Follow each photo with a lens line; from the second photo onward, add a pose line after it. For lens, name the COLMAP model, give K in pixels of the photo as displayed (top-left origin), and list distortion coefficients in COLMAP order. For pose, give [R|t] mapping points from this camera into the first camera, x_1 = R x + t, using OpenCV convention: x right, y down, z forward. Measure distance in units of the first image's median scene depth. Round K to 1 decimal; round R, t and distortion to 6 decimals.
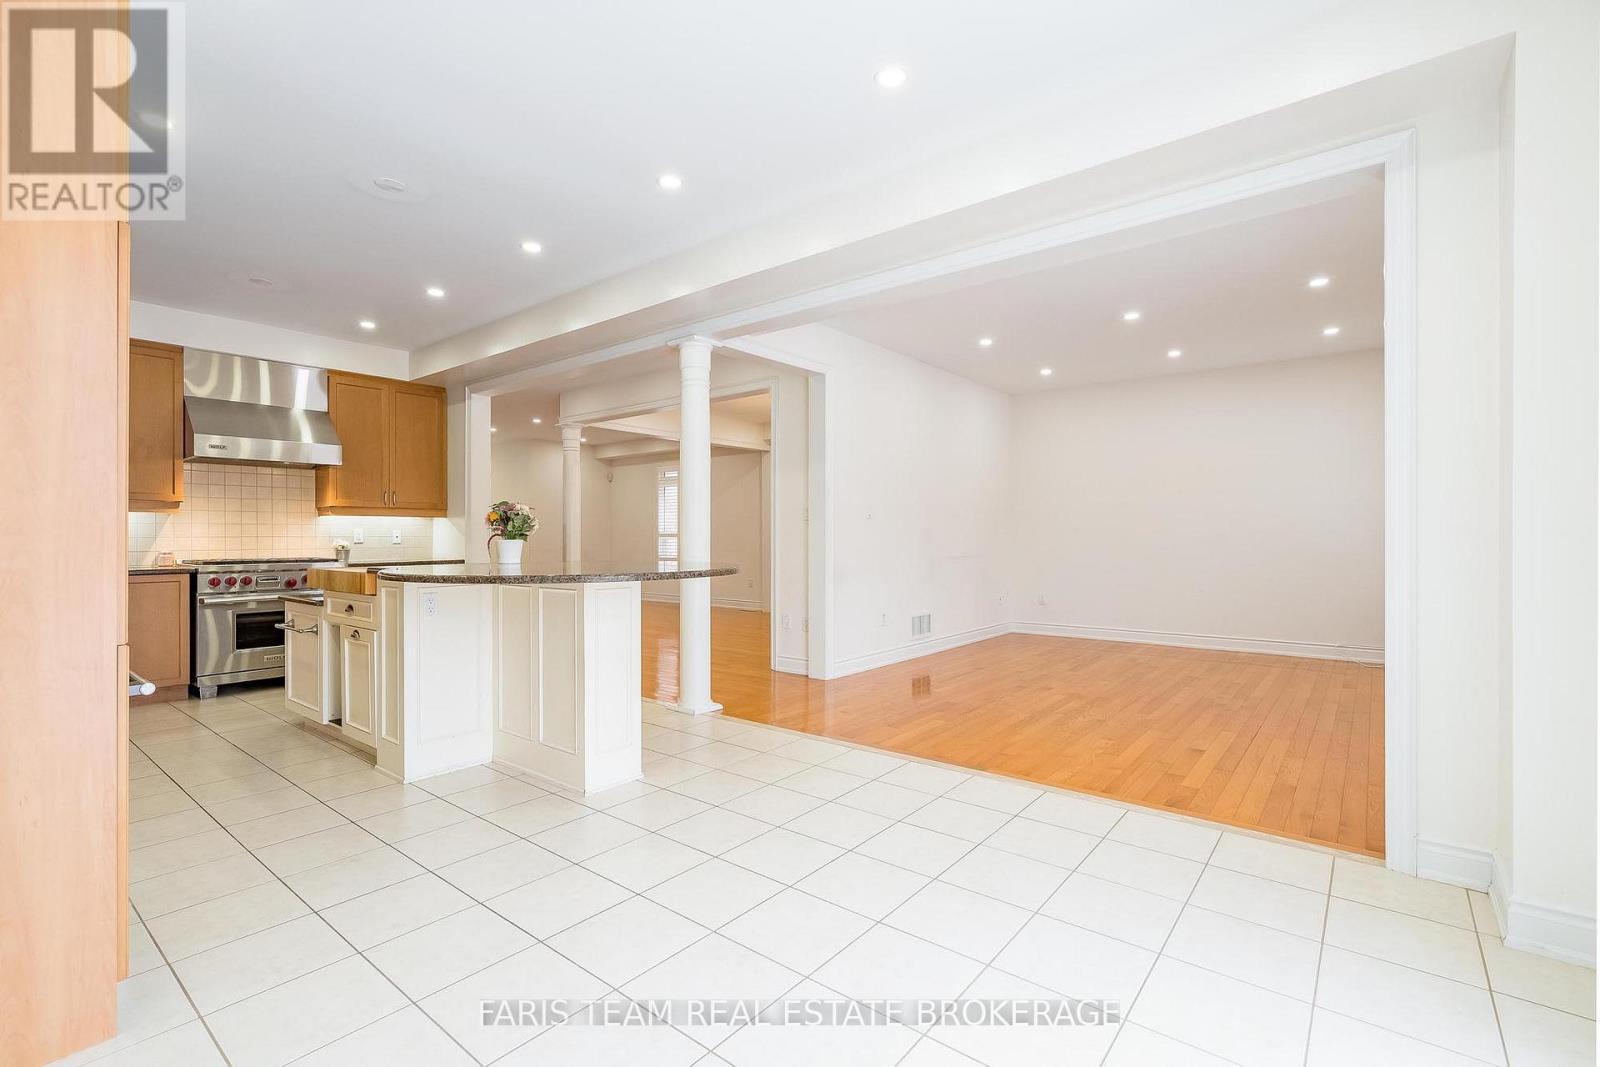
lens RADIAL K [[715.2, 0, 791.5], [0, 715.2, 536.3], [0, 0, 1]] dist [0.000662, 0.000322]
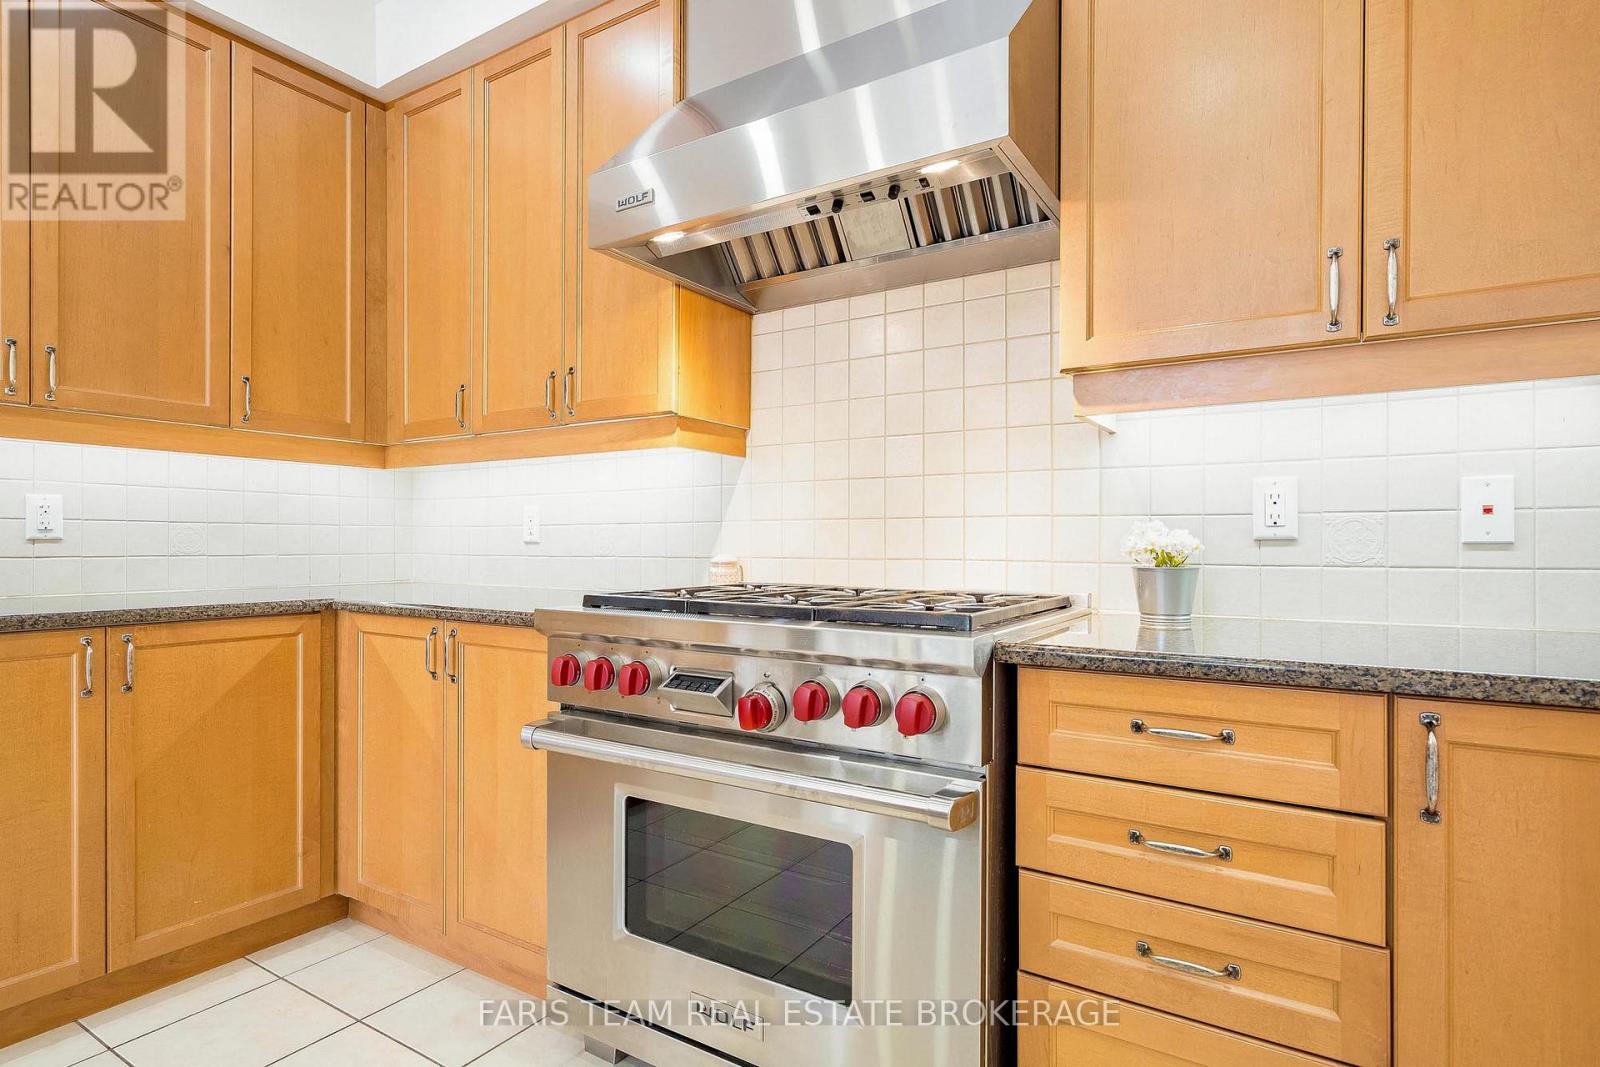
lens RADIAL K [[830.9, 0, 799.9], [0, 830.9, 542.6], [0, 0, 1]] dist [0.001405, -0.000332]
pose [[0.125617, -0.000691, -0.992079, -0.425537], [-0.003595, 0.999993, -0.001151, 0.012808], [0.992072, 0.003711, 0.125614, 0.945961]]
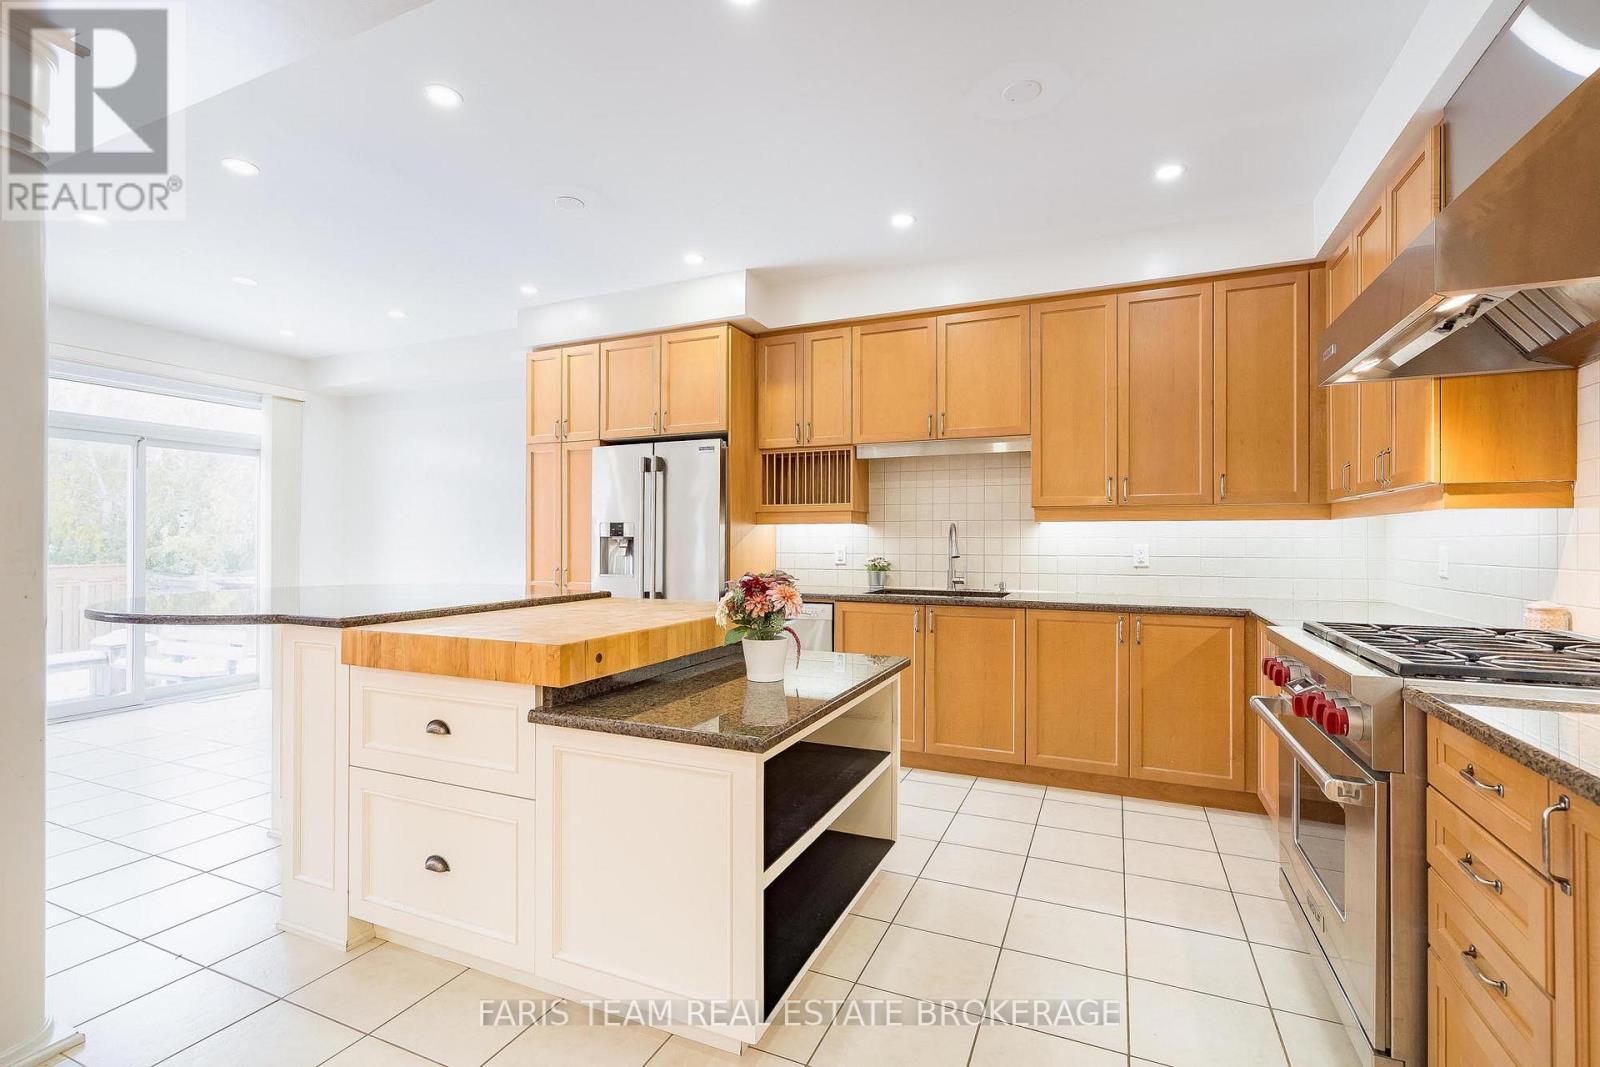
lens RADIAL K [[714.1, 0, 805.5], [0, 714.1, 536.6], [0, 0, 1]] dist [-0.001378, 0.000011]
pose [[-0.961116, -0.003572, -0.276120, -0.361877], [-0.002162, 0.999983, -0.005408, -0.013040], [0.276135, -0.004601, -0.961108, 1.216575]]
